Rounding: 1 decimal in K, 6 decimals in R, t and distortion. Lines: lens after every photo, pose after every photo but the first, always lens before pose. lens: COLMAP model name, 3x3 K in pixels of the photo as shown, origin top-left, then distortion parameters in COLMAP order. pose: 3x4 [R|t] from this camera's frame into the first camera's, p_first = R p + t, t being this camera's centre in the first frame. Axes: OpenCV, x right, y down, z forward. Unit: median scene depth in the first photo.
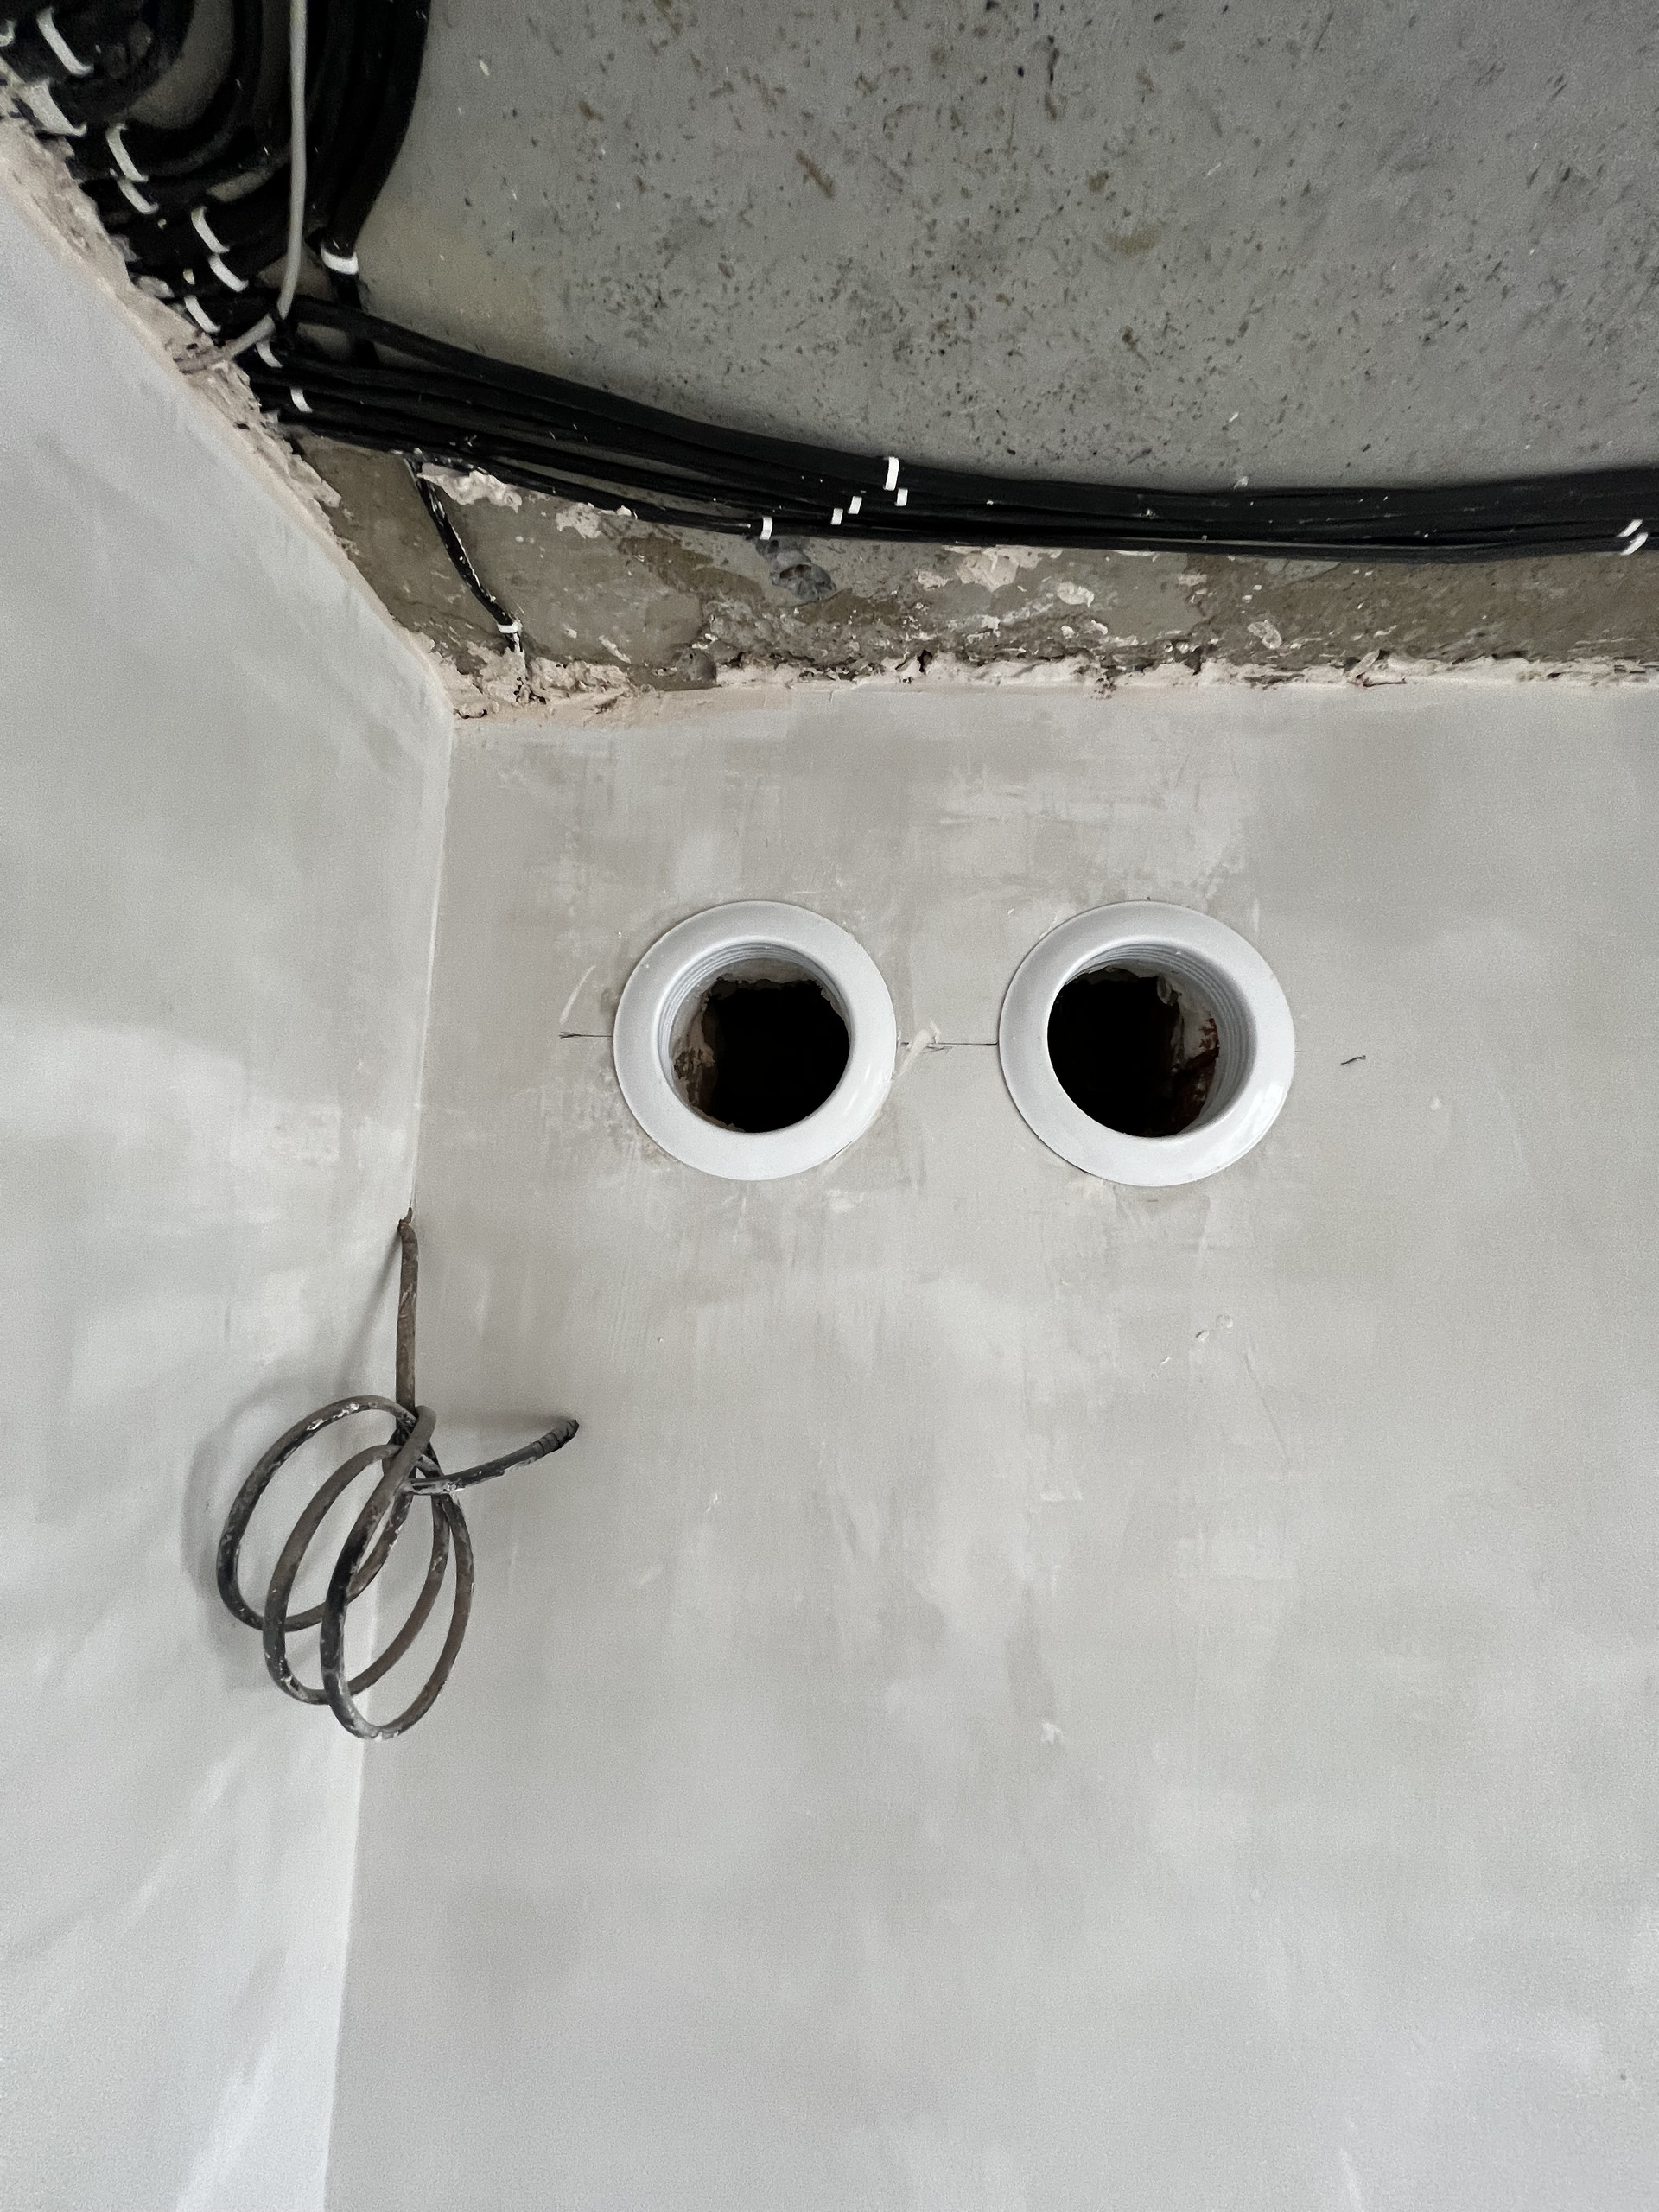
lens RADIAL K [[878.7, 0, 836.6], [0, 878.7, 1112.7], [0, 0, 1]] dist [-0.001219, 0.000555]
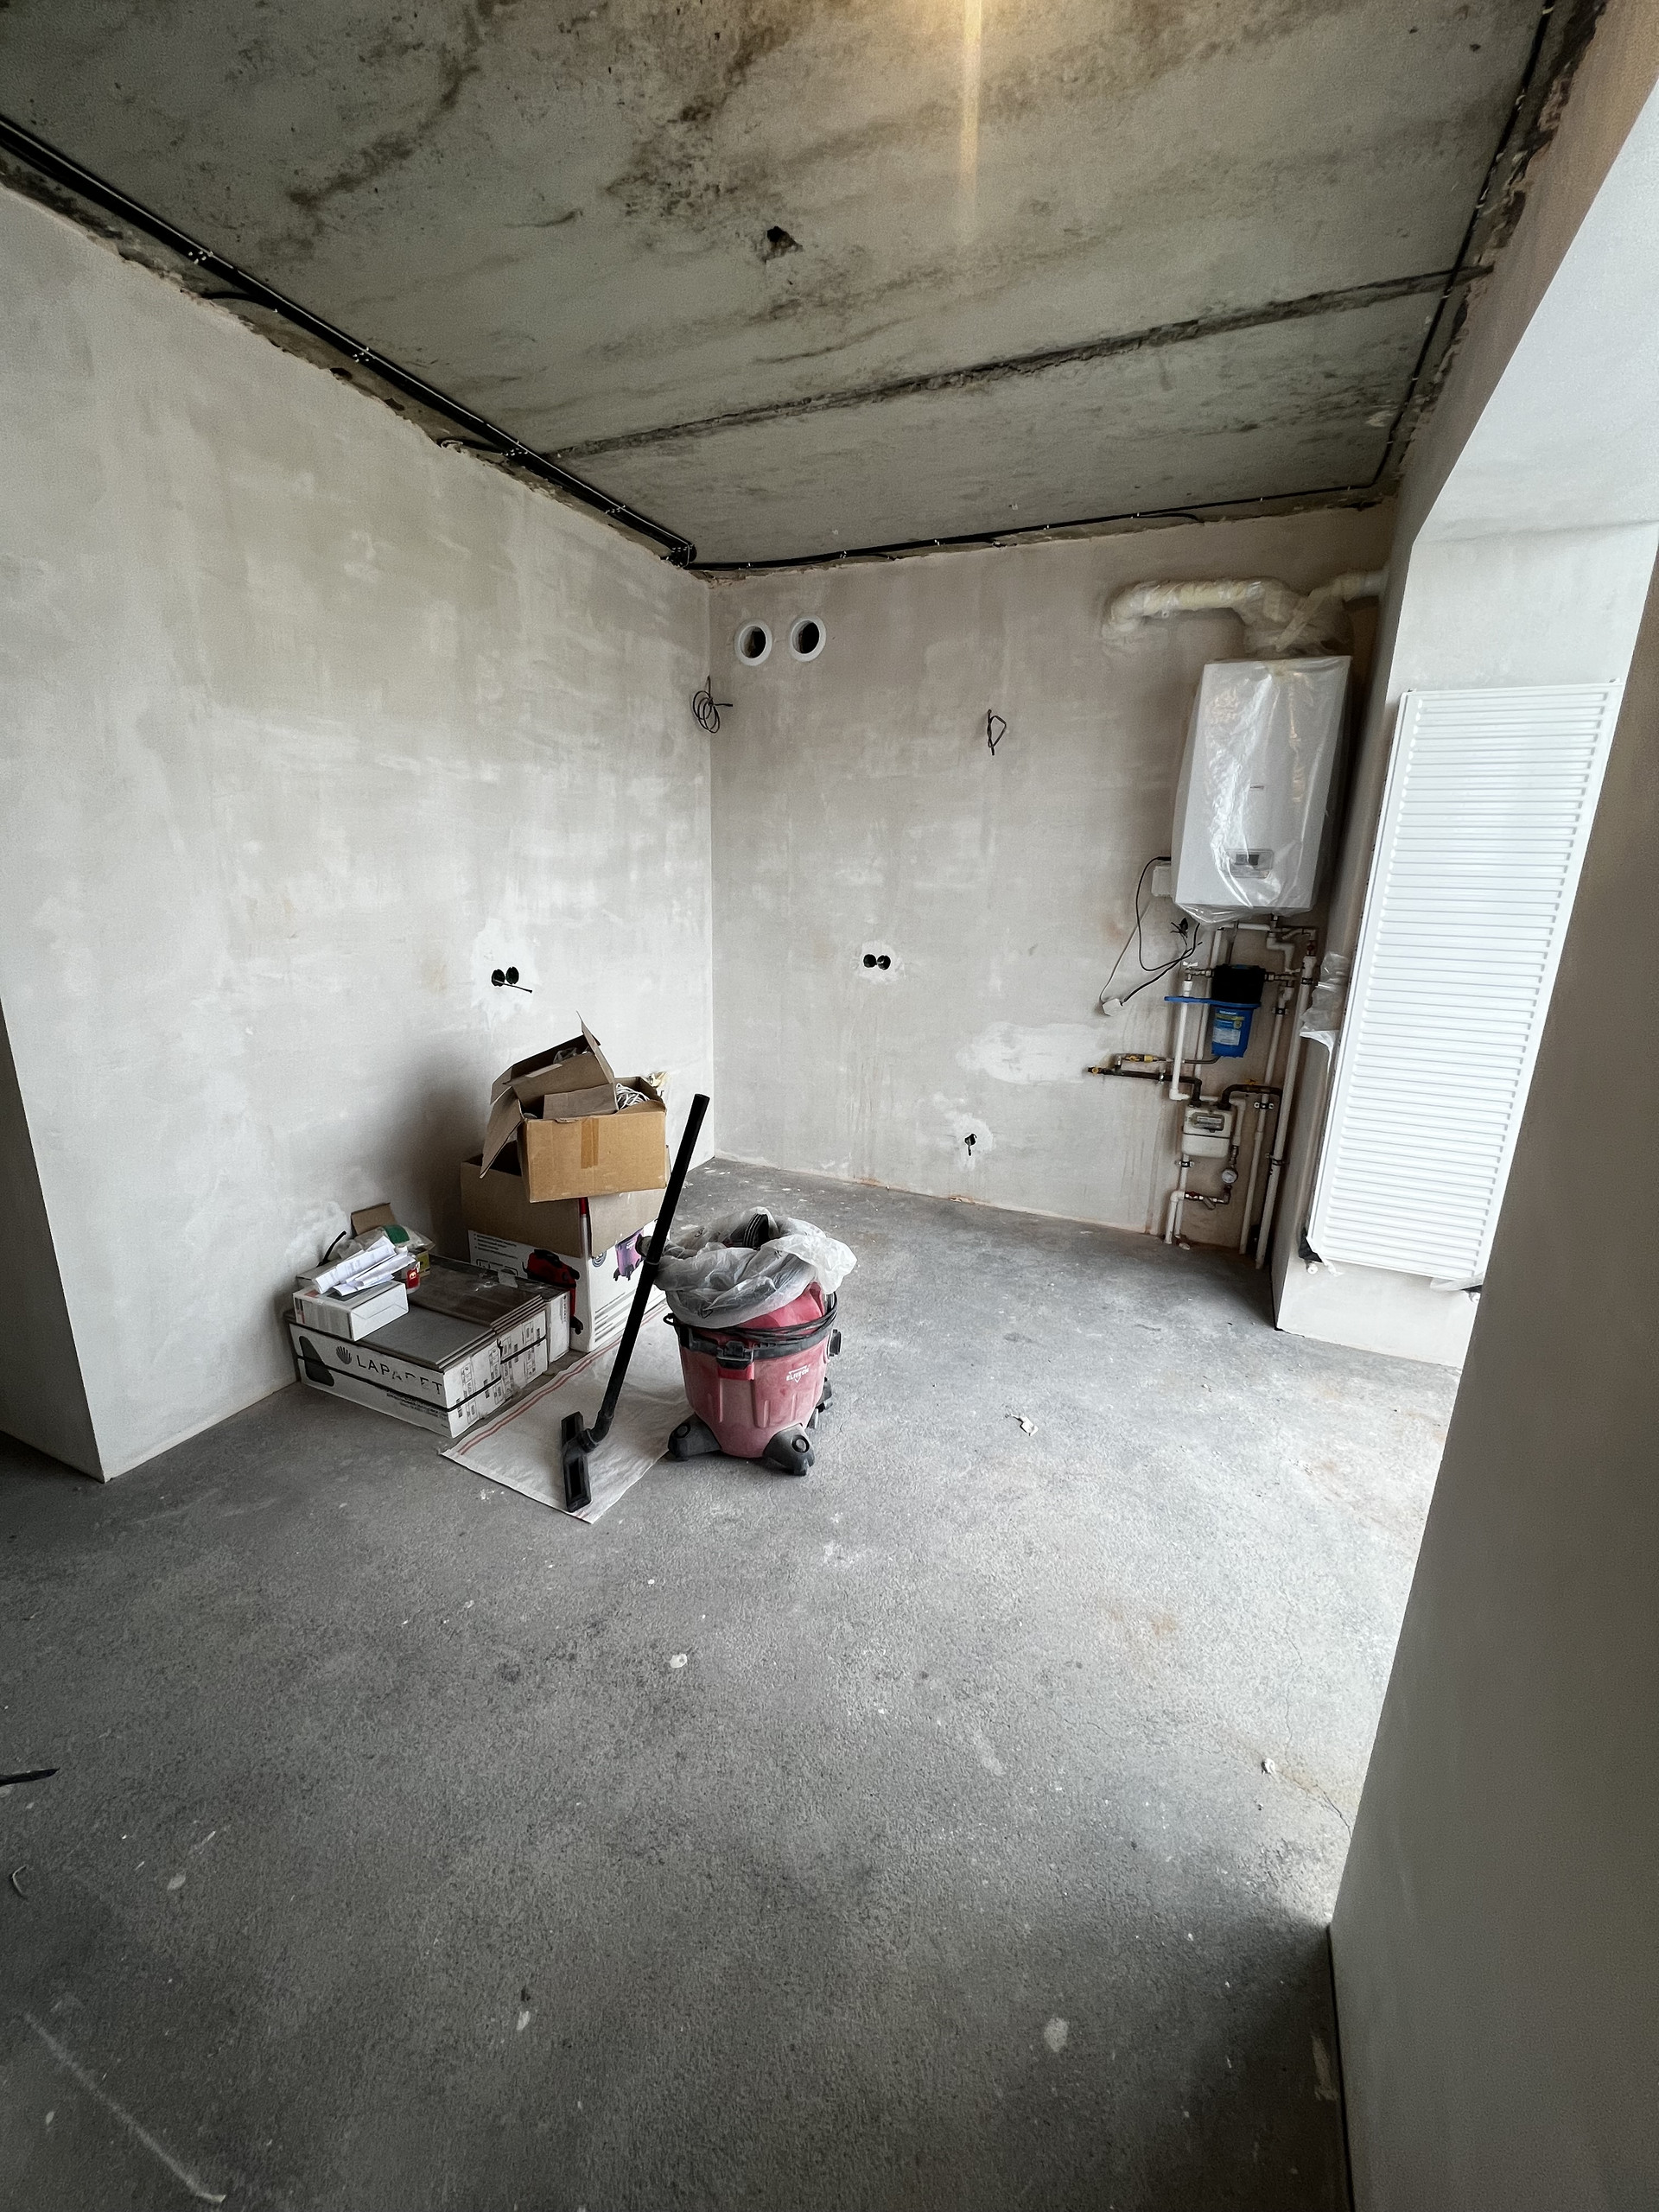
lens RADIAL K [[878.7, 0, 820.9], [0, 878.7, 1109.4], [0, 0, 1]] dist [-0.001219, 0.000555]
pose [[0.936096, 0.090868, -0.339804, 3.028323], [0.043178, 0.929064, 0.367392, 0.794748], [0.349083, -0.358586, 0.865770, -5.961394]]
